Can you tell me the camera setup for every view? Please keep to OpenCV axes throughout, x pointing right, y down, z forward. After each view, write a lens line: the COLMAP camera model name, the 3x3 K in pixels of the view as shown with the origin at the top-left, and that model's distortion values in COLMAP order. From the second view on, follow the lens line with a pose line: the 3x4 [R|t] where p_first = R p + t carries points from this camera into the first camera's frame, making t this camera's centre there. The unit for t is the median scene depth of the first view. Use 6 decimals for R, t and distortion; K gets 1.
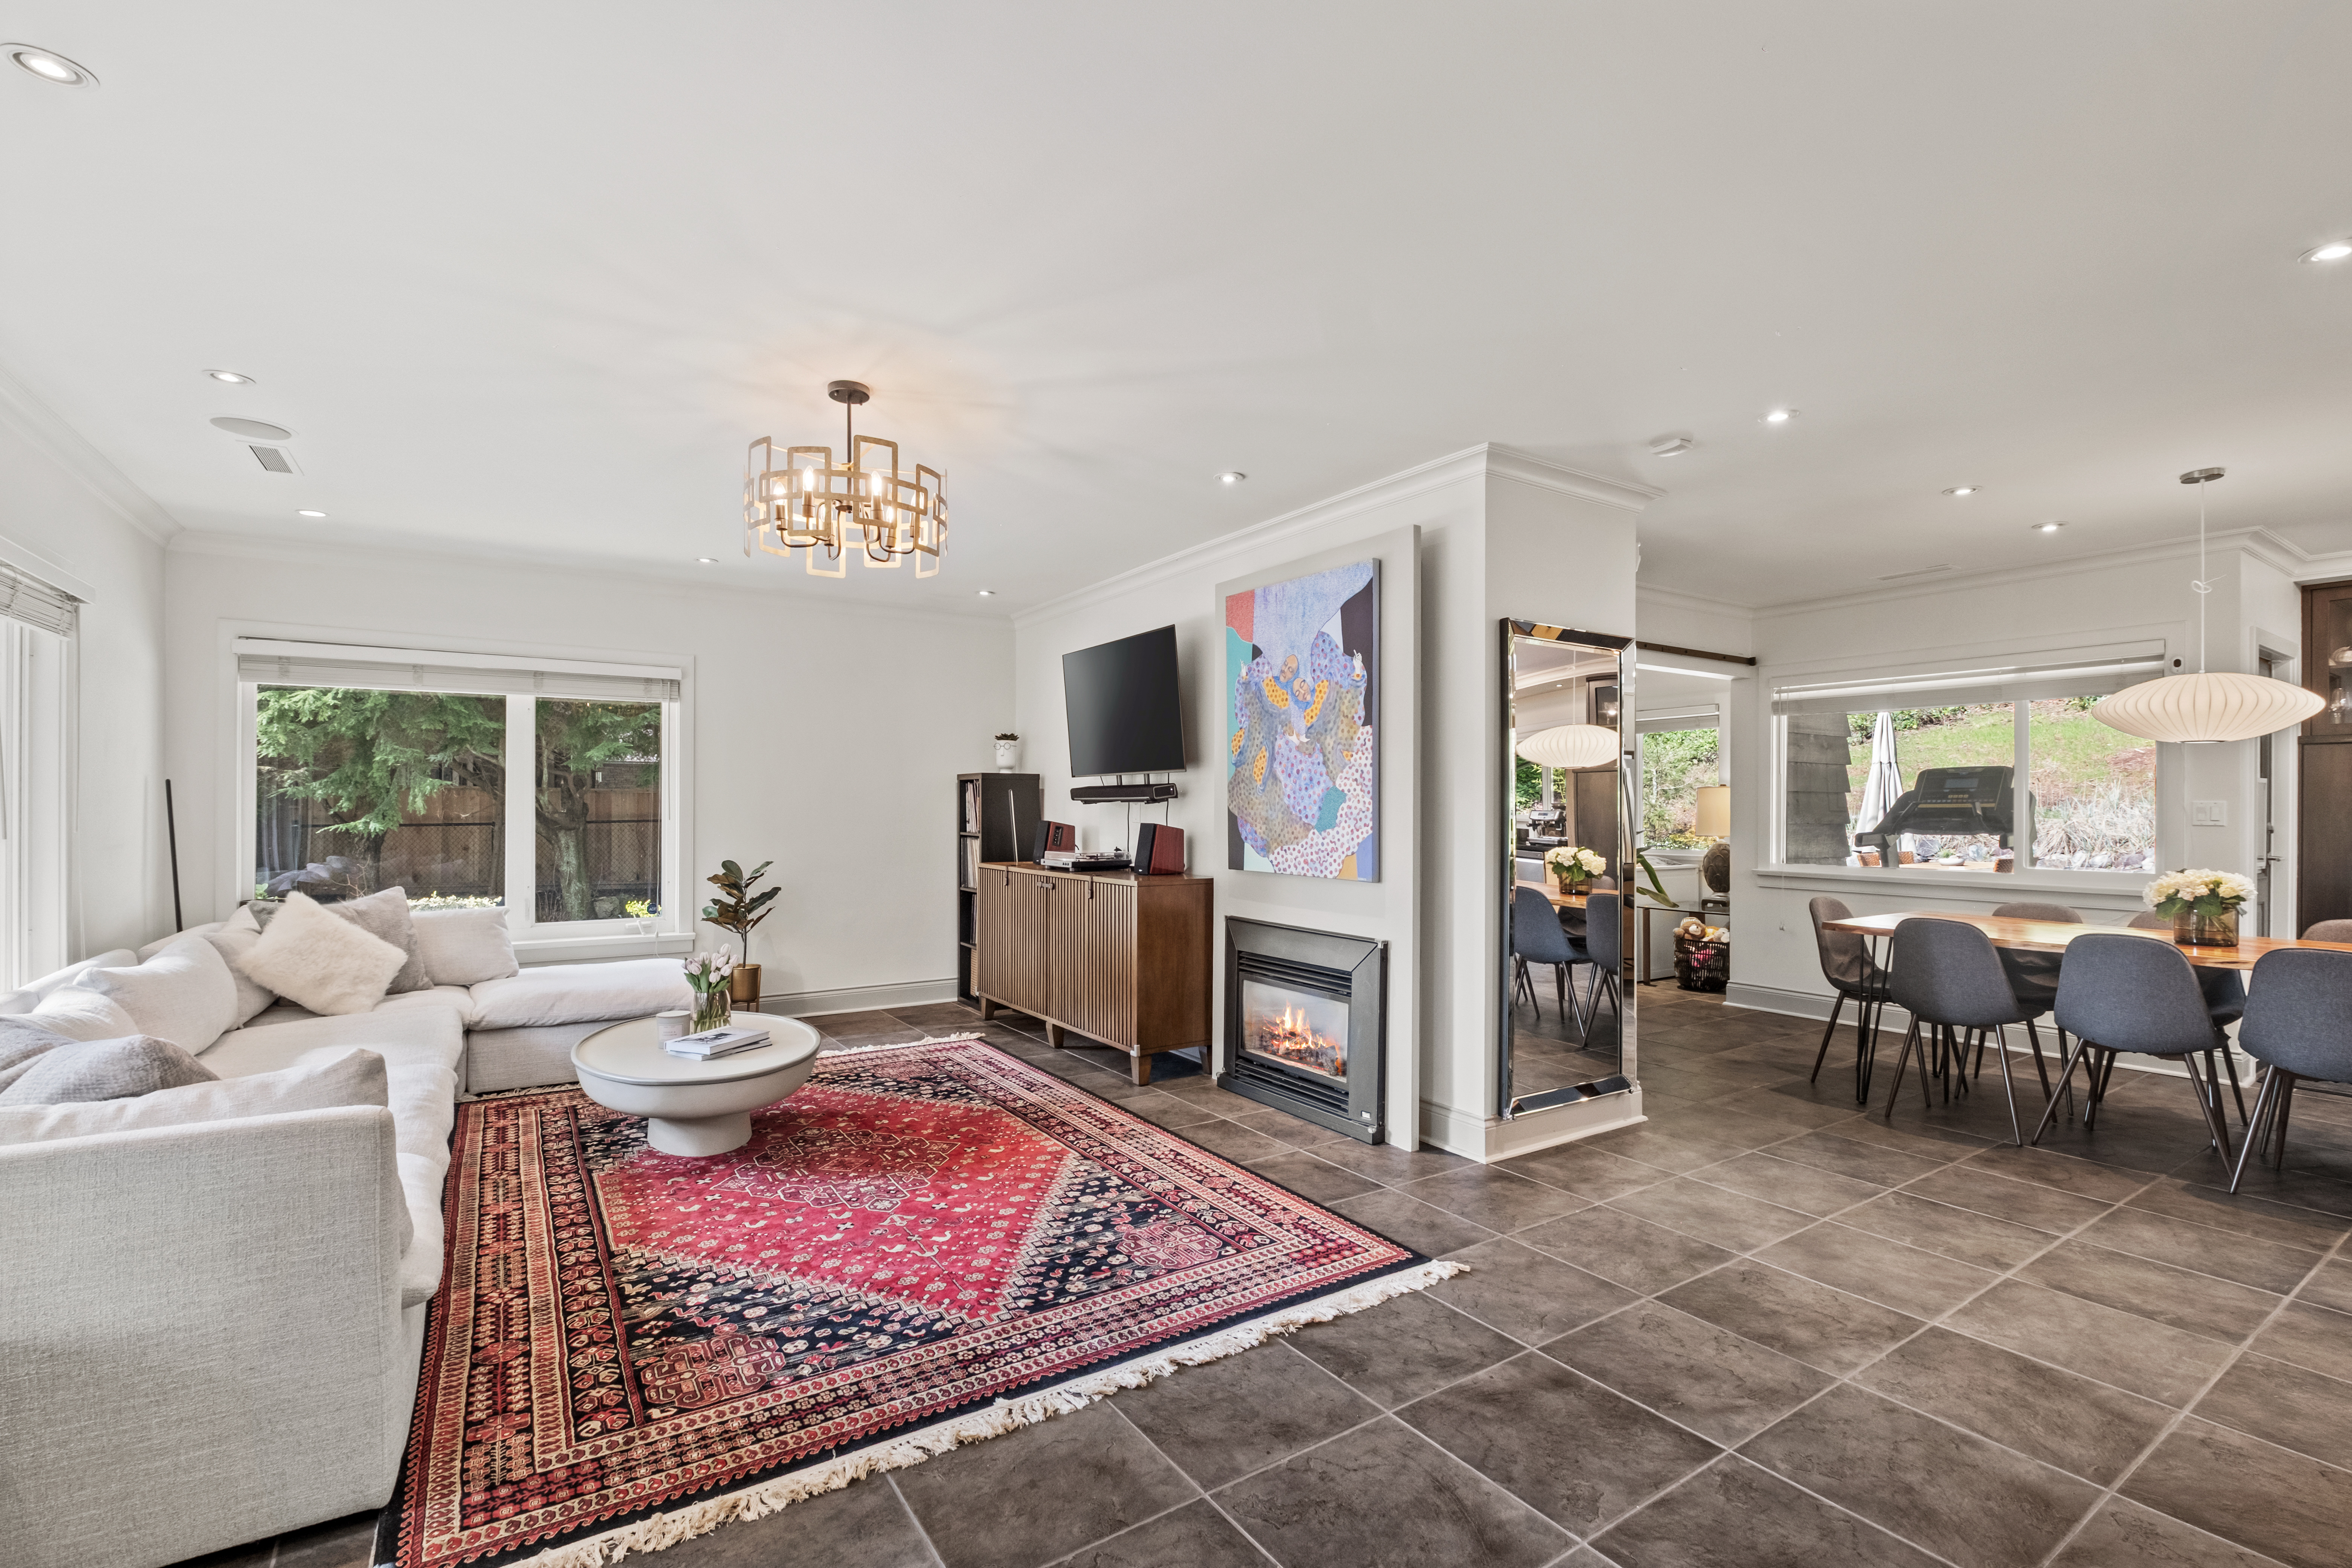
lens RADIAL K [[1036.1, 0, 1174.0], [0, 1036.1, 799.8], [0, 0, 1]] dist [0.002592, -0.007361]
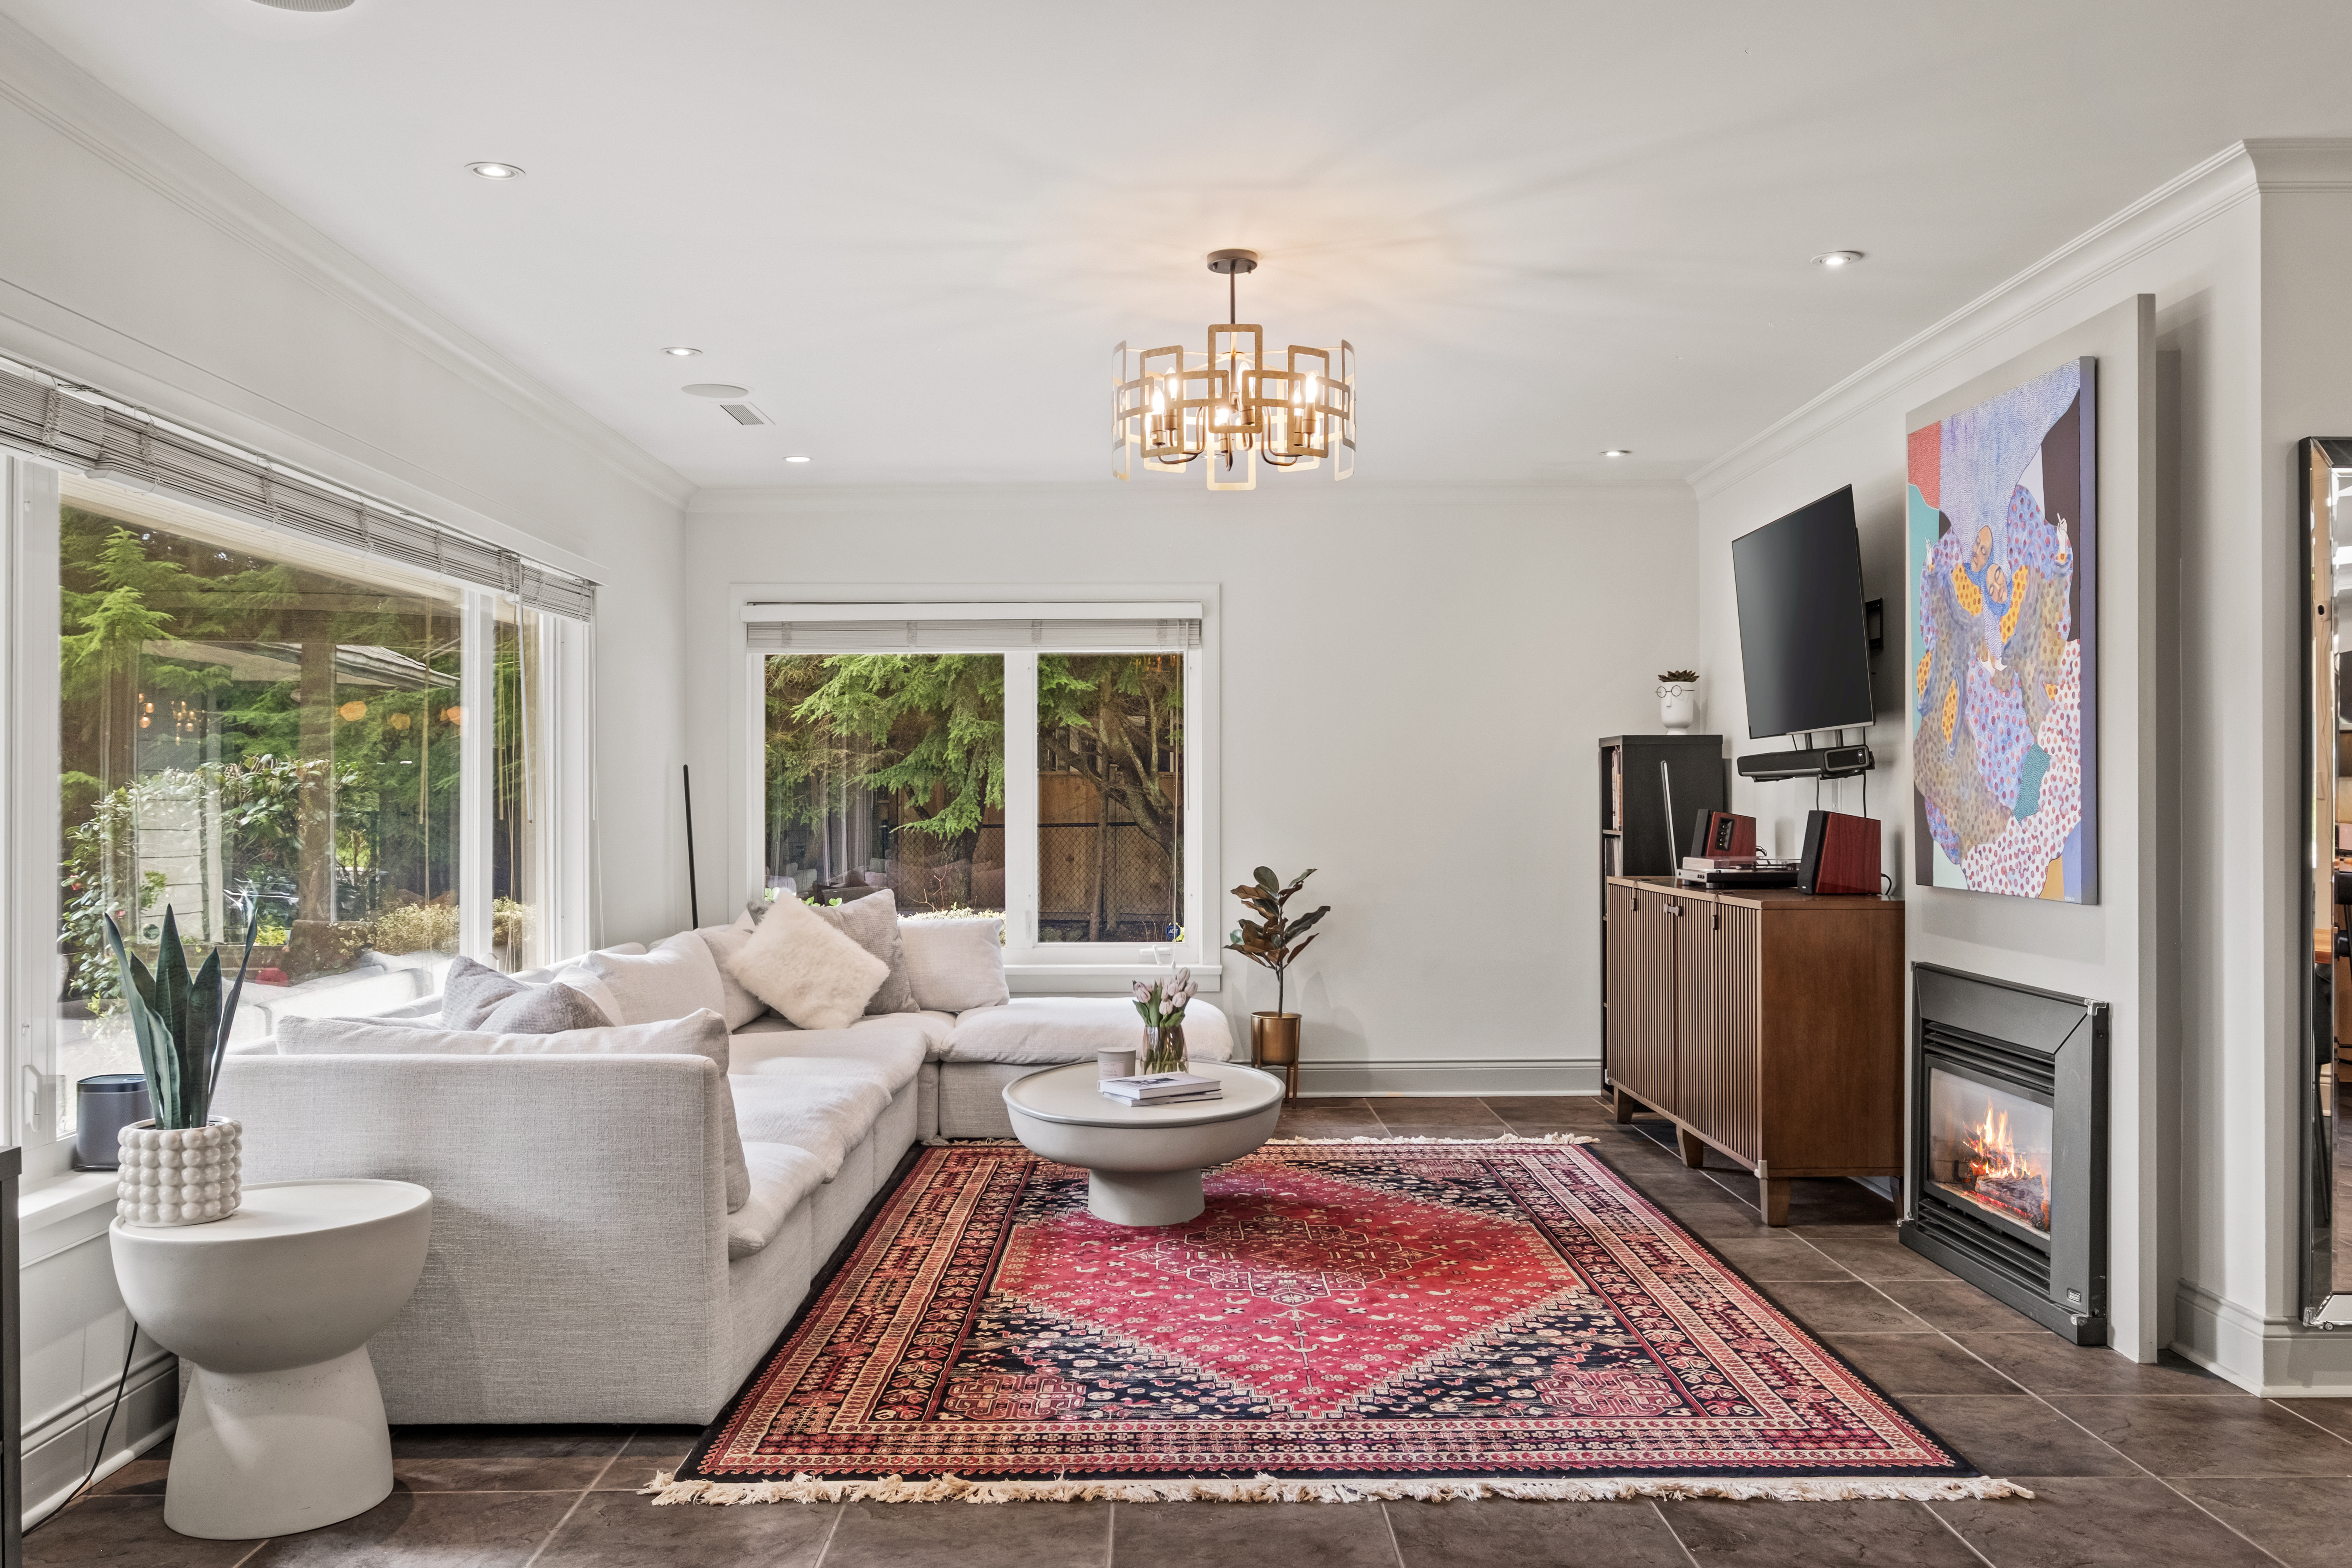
lens RADIAL K [[1880.4, 0, 1176.0], [0, 1880.4, 784.0], [0, 0, 1]] dist [-0.001505, -0.002799]
pose [[0.838039, -0.011085, -0.545497, 0.384681], [0.009760, 0.999938, -0.005327, 0.012895], [0.545522, -0.000860, 0.838096, -0.204963]]
